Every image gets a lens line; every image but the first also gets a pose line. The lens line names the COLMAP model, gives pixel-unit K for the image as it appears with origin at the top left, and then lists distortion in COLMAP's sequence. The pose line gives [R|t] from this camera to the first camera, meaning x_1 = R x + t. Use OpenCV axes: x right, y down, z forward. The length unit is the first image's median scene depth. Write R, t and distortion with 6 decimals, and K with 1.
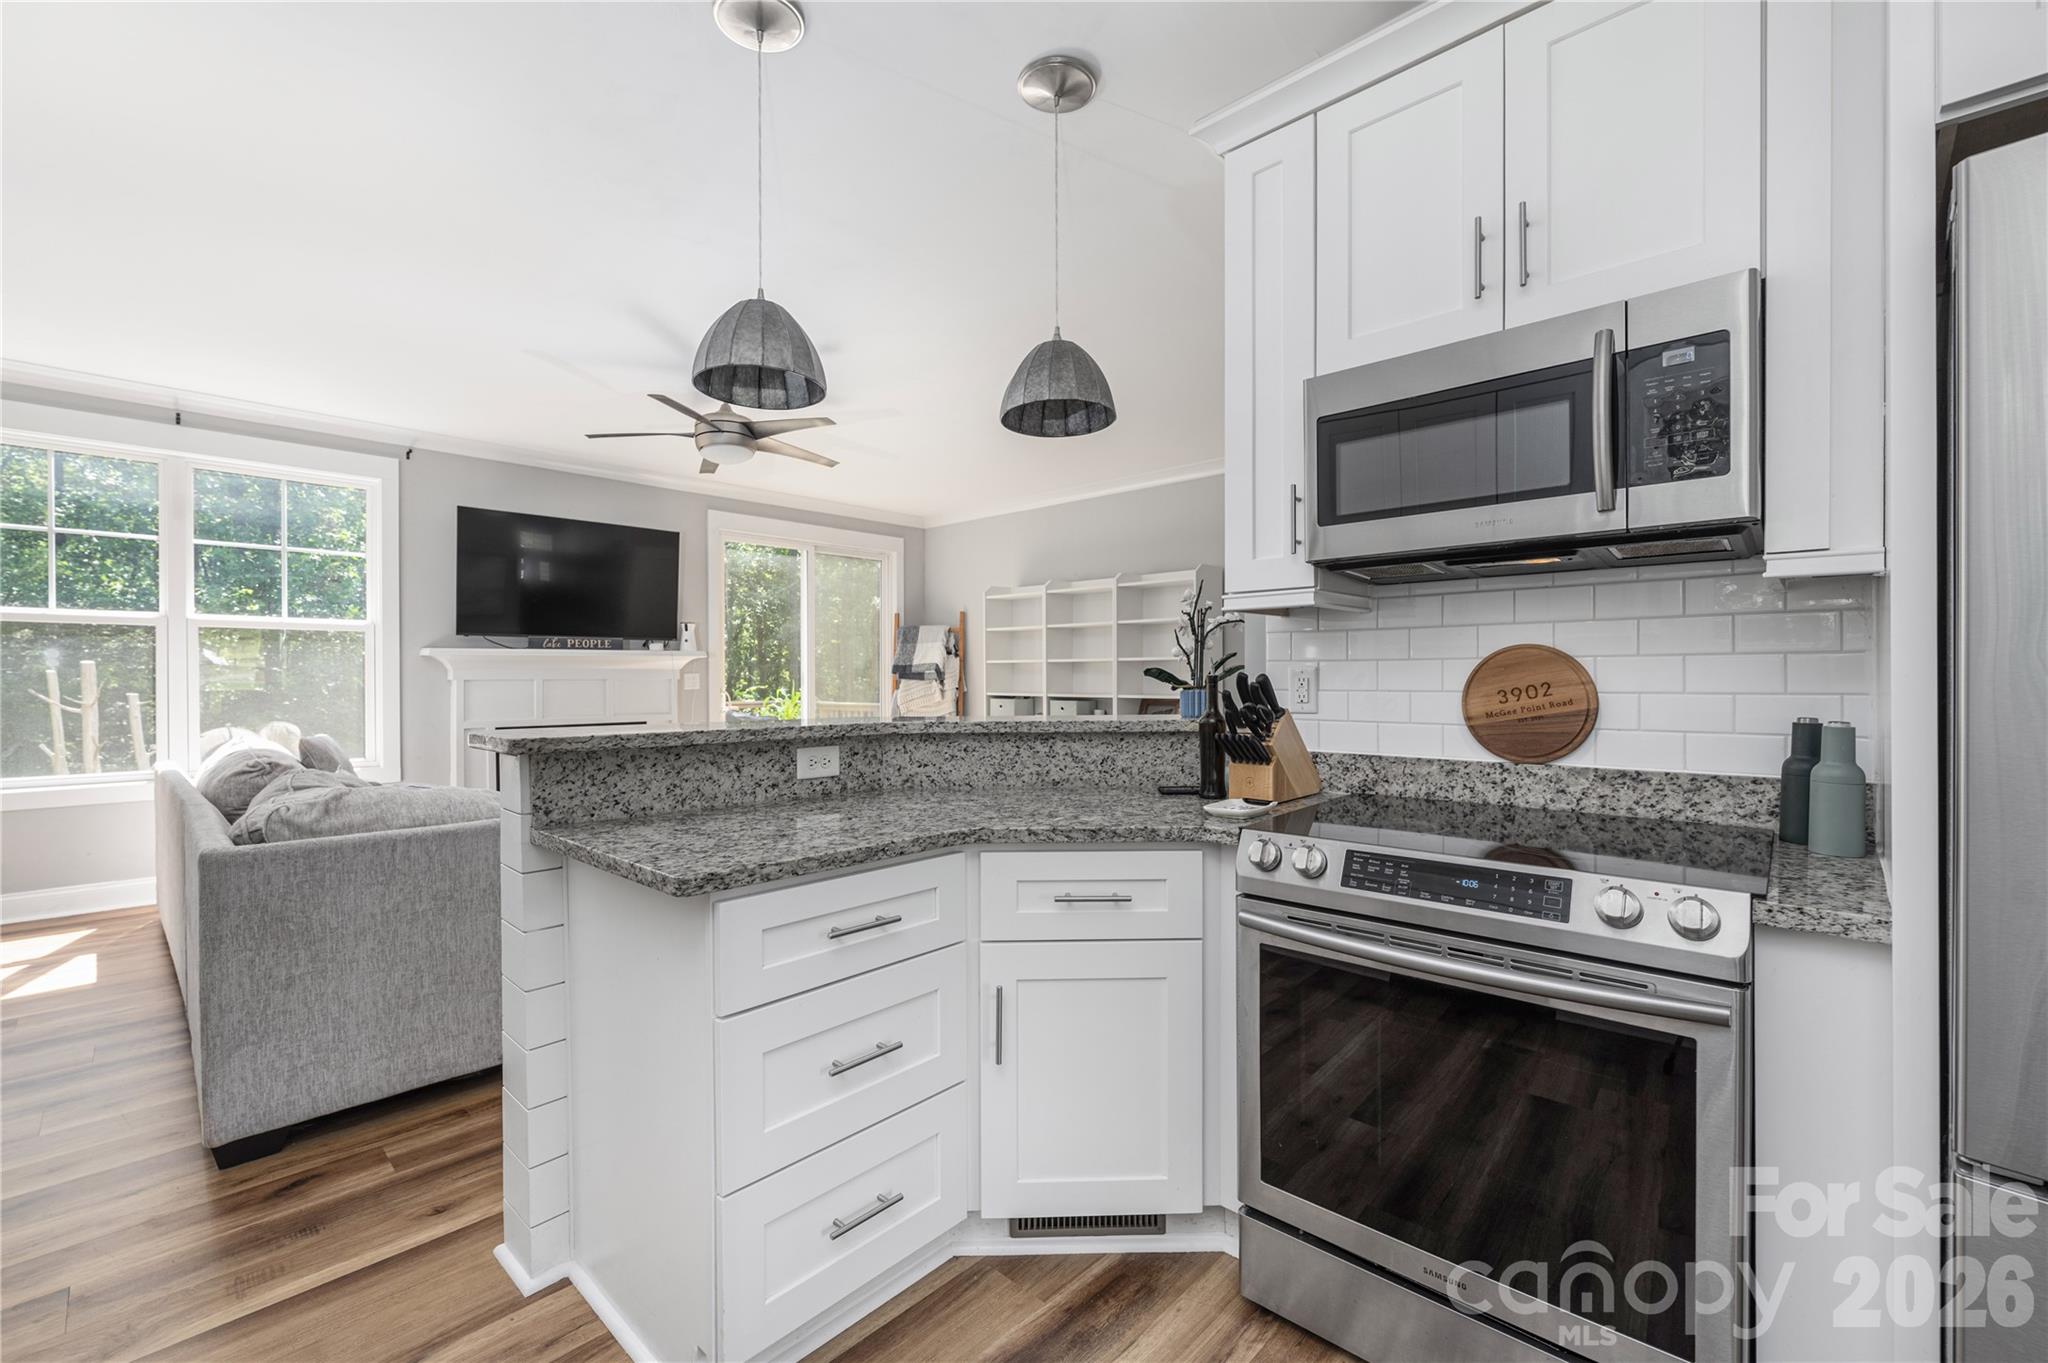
lens RADIAL K [[852.9, 0, 1024.0], [0, 852.9, 681.5], [0, 0, 1]] dist [-0.001253, -0.000115]
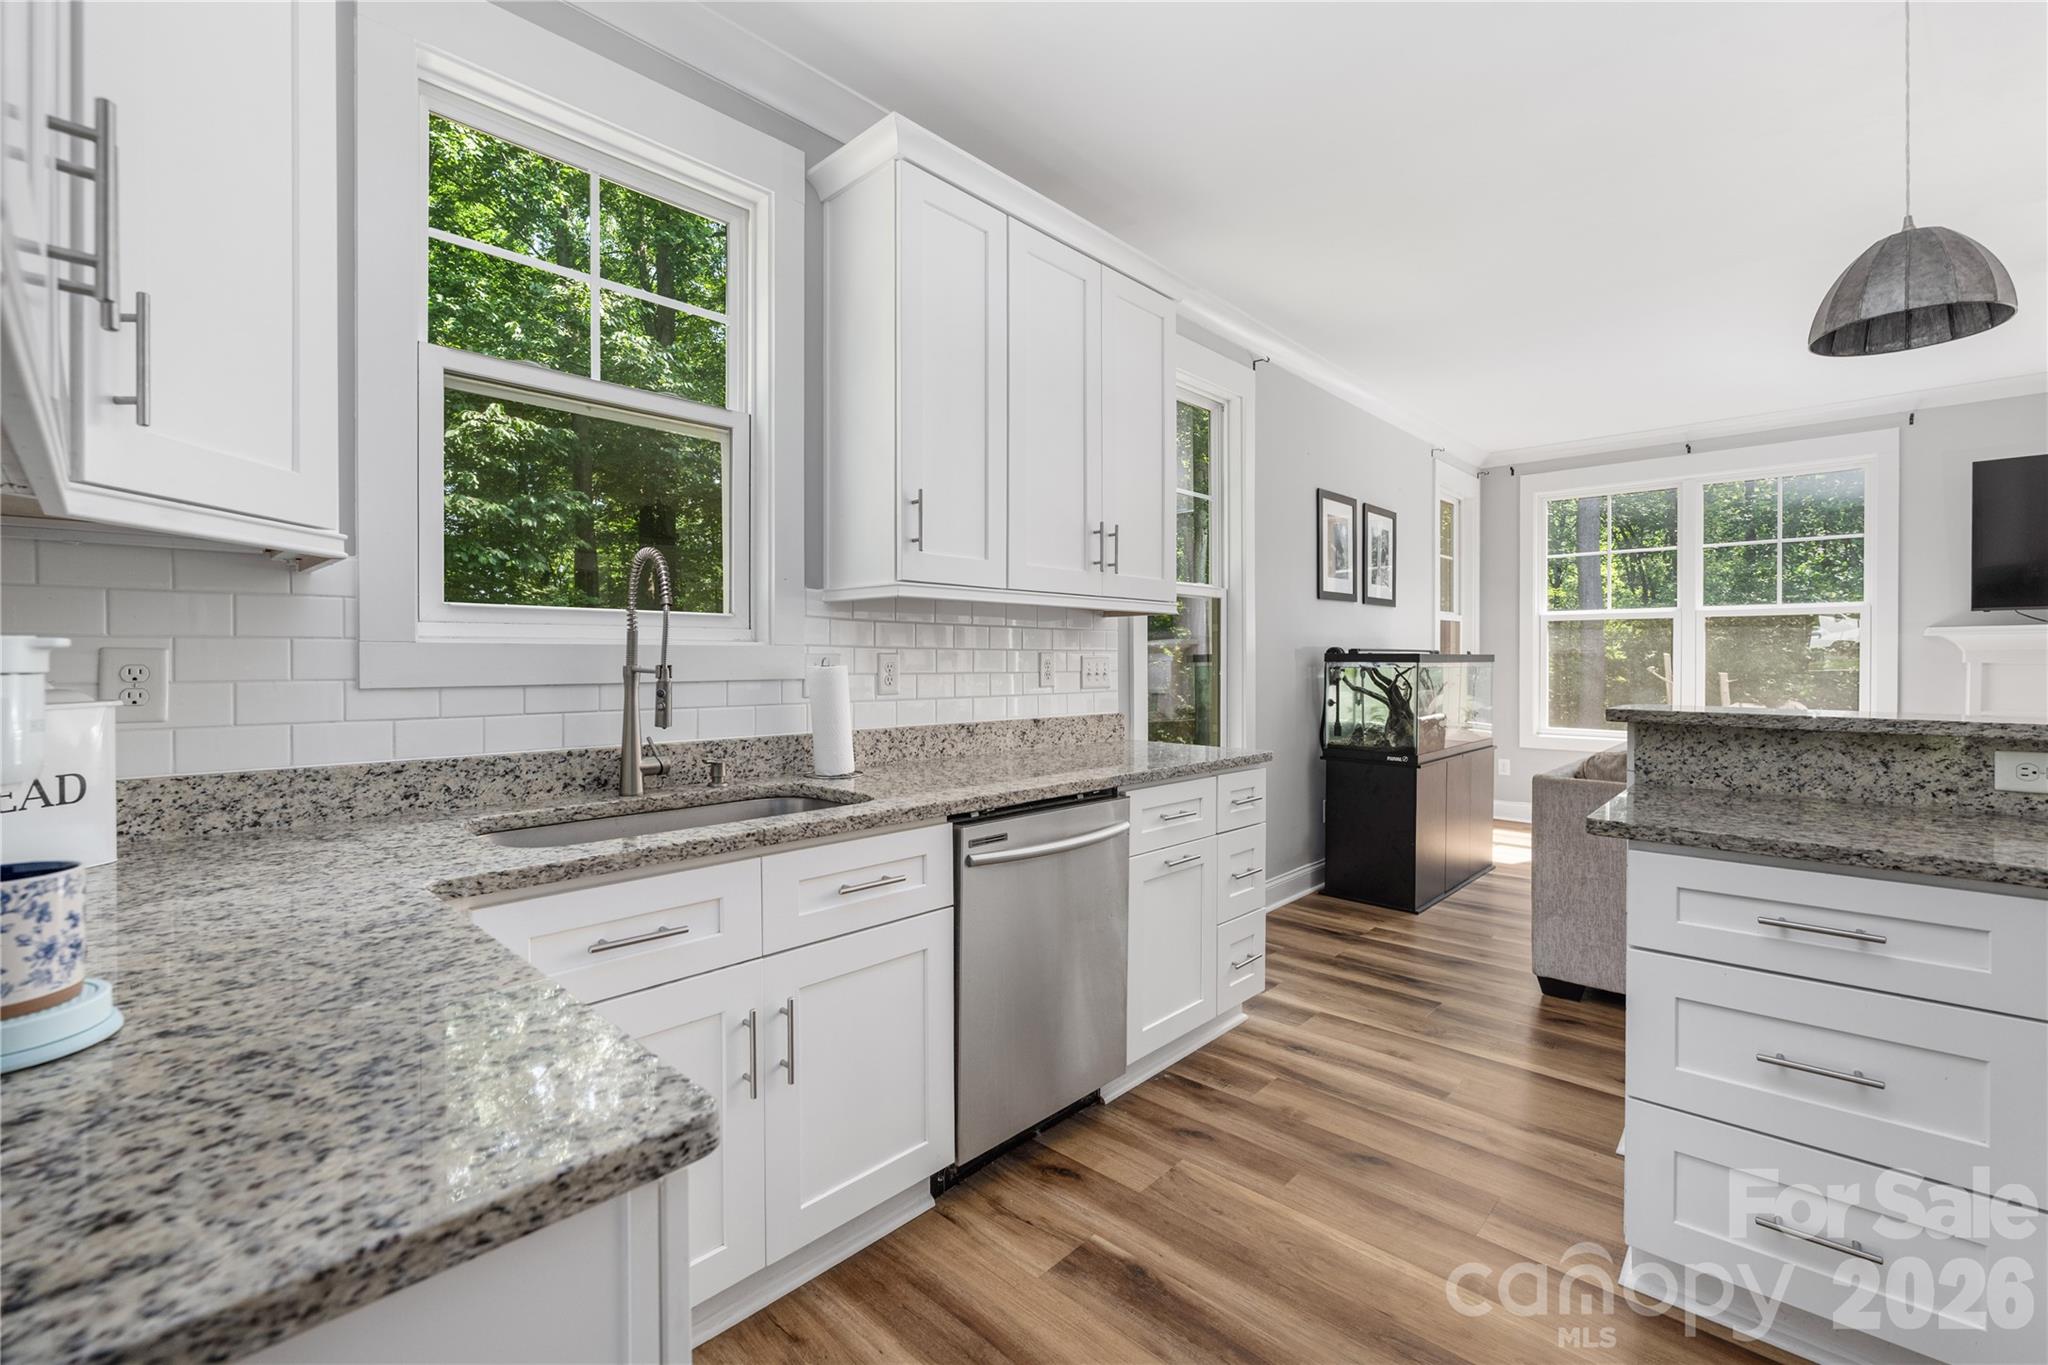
lens RADIAL K [[852.9, 0, 1024.0], [0, 852.9, 682.5], [0, 0, 1]] dist [-0.001253, -0.000115]
pose [[-0.004162, 0.026924, -0.999629, 0.554608], [-0.005157, 0.999624, 0.026945, -0.001401], [0.999978, 0.005268, -0.004021, 0.104692]]
